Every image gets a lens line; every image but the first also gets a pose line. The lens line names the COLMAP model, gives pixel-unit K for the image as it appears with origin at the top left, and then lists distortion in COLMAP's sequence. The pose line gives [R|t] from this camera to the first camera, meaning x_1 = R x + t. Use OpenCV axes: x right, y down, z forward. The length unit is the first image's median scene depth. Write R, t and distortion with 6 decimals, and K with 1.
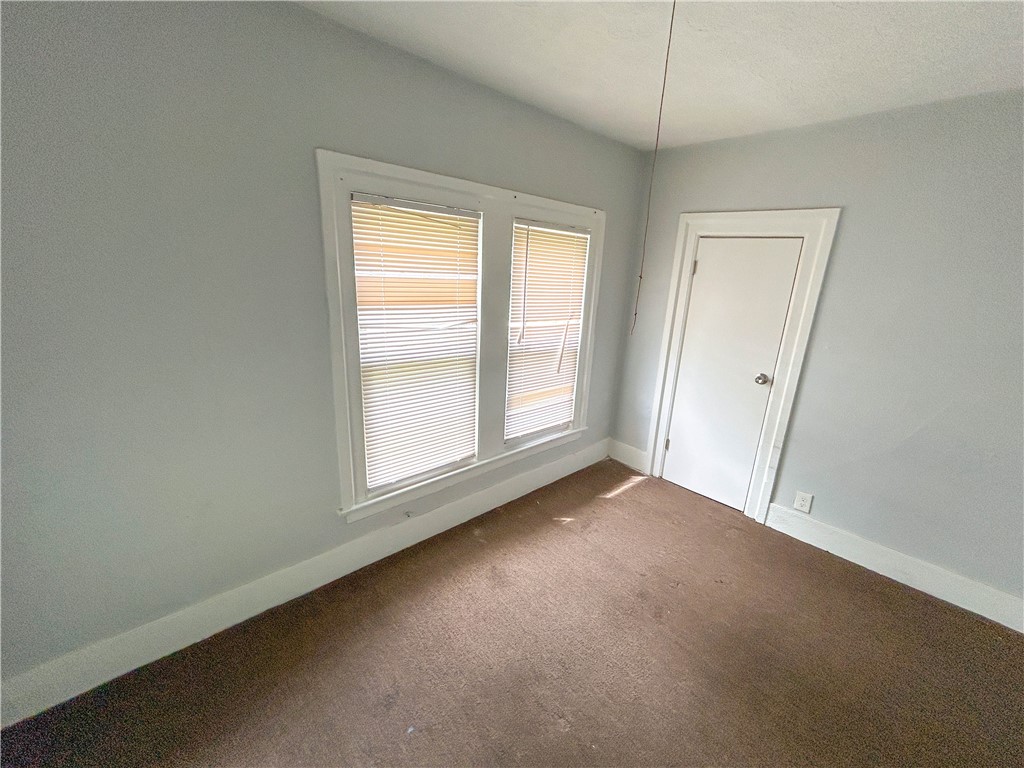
lens RADIAL K [[413.1, 0, 512.0], [0, 413.1, 384.0], [0, 0, 1]] dist [-0.000666, -0.000438]
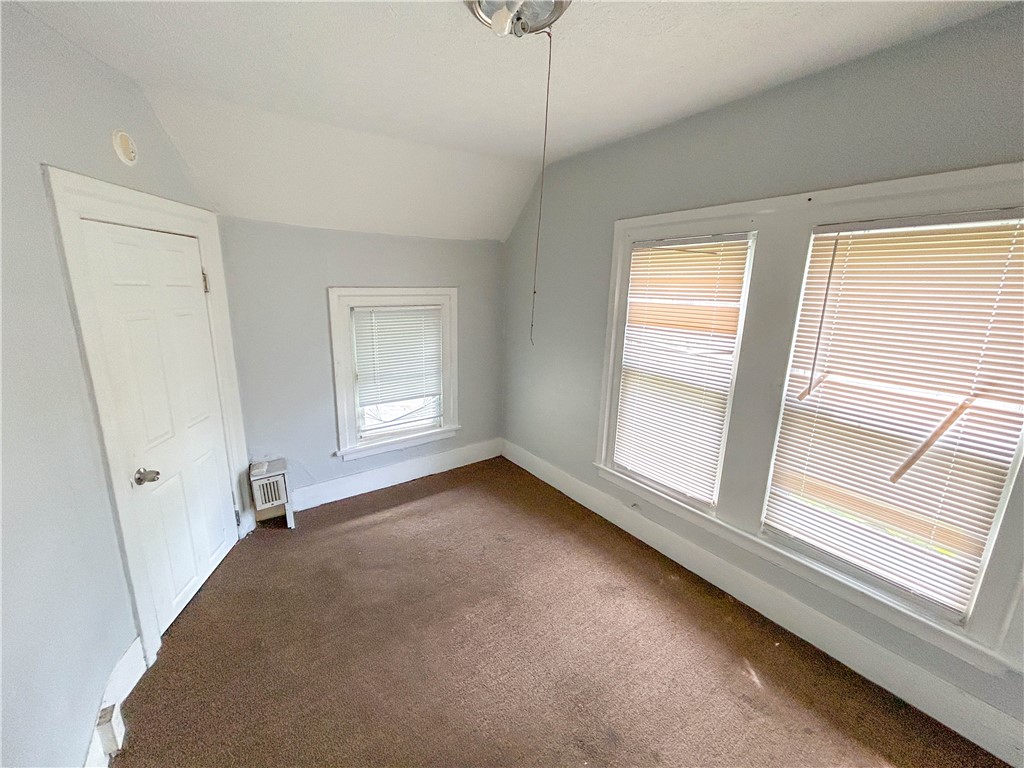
lens RADIAL K [[413.1, 0, 512.0], [0, 413.1, 384.0], [0, 0, 1]] dist [-0.000666, -0.000438]
pose [[-0.125804, 0.175548, -0.976400, 0.853607], [-0.294962, 0.933090, 0.205766, -0.137223], [0.947191, 0.313887, -0.065606, 0.641092]]
